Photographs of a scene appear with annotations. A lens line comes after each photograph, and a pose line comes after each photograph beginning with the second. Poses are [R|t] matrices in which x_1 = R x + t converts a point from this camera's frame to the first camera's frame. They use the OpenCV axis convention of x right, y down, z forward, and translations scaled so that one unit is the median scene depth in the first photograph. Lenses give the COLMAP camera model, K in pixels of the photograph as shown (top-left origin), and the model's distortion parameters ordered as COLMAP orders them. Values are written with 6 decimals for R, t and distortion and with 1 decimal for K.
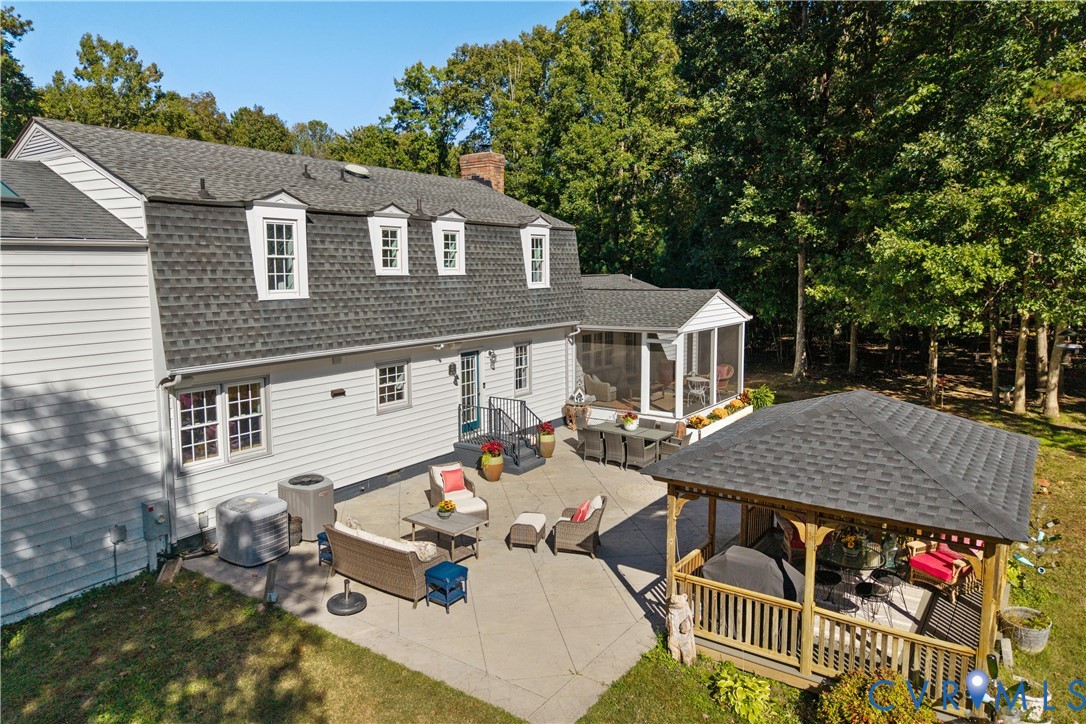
lens RADIAL K [[719.1, 0, 540.3], [0, 719.1, 337.5], [0, 0, 1]] dist [0.014897, -0.028825]
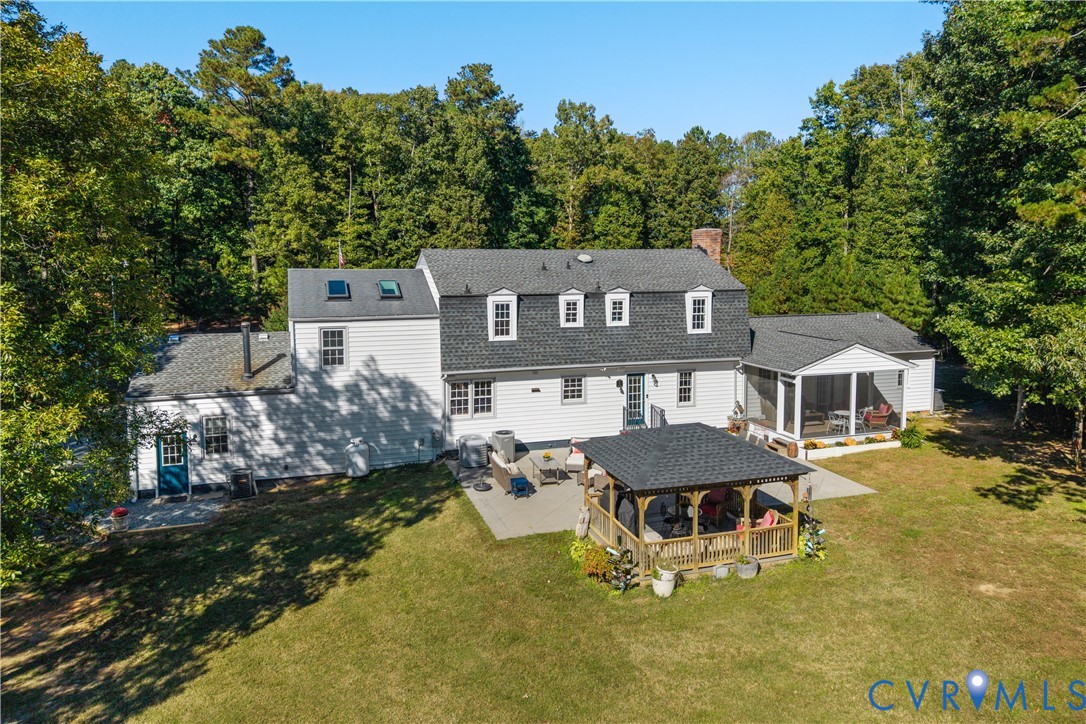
lens RADIAL K [[735.0, 0, 548.0], [0, 735.0, 269.3], [0, 0, 1]] dist [0.103651, -0.204068]
pose [[0.807884, 0.016780, -0.589103, 0.909398], [-0.062858, 0.996346, -0.057821, -0.133372], [0.585980, 0.083743, 0.805986, -0.574492]]
